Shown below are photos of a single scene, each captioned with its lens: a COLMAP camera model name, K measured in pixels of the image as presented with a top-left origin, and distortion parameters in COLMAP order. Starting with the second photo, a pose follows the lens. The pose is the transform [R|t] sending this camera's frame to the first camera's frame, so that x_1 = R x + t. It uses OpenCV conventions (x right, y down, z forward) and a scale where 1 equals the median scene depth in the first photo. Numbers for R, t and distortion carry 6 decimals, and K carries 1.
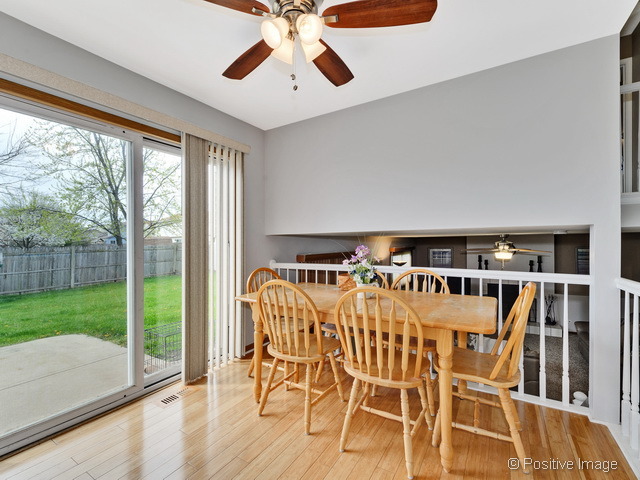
lens RADIAL K [[284.4, 0, 319.4], [0, 284.4, 238.6], [0, 0, 1]] dist [-0.002095, 0.001034]
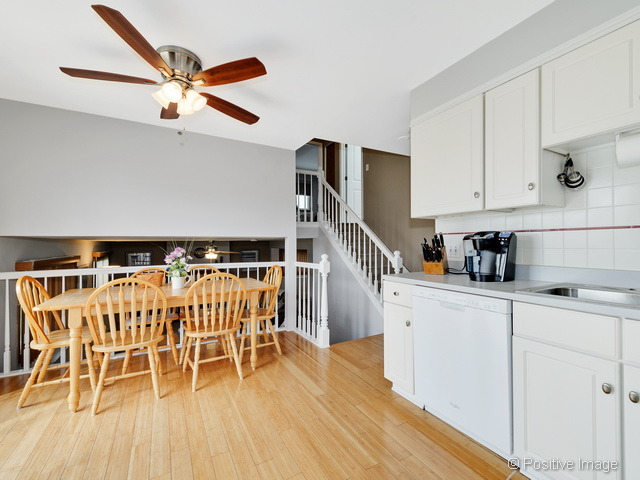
lens RADIAL K [[284.4, 0, 324.3], [0, 284.4, 244.3], [0, 0, 1]] dist [-0.002095, 0.001034]
pose [[0.465007, 0.005475, 0.885290, -0.420911], [-0.007334, 0.999970, -0.002332, 0.006867], [-0.885277, -0.005408, 0.465033, -0.108892]]
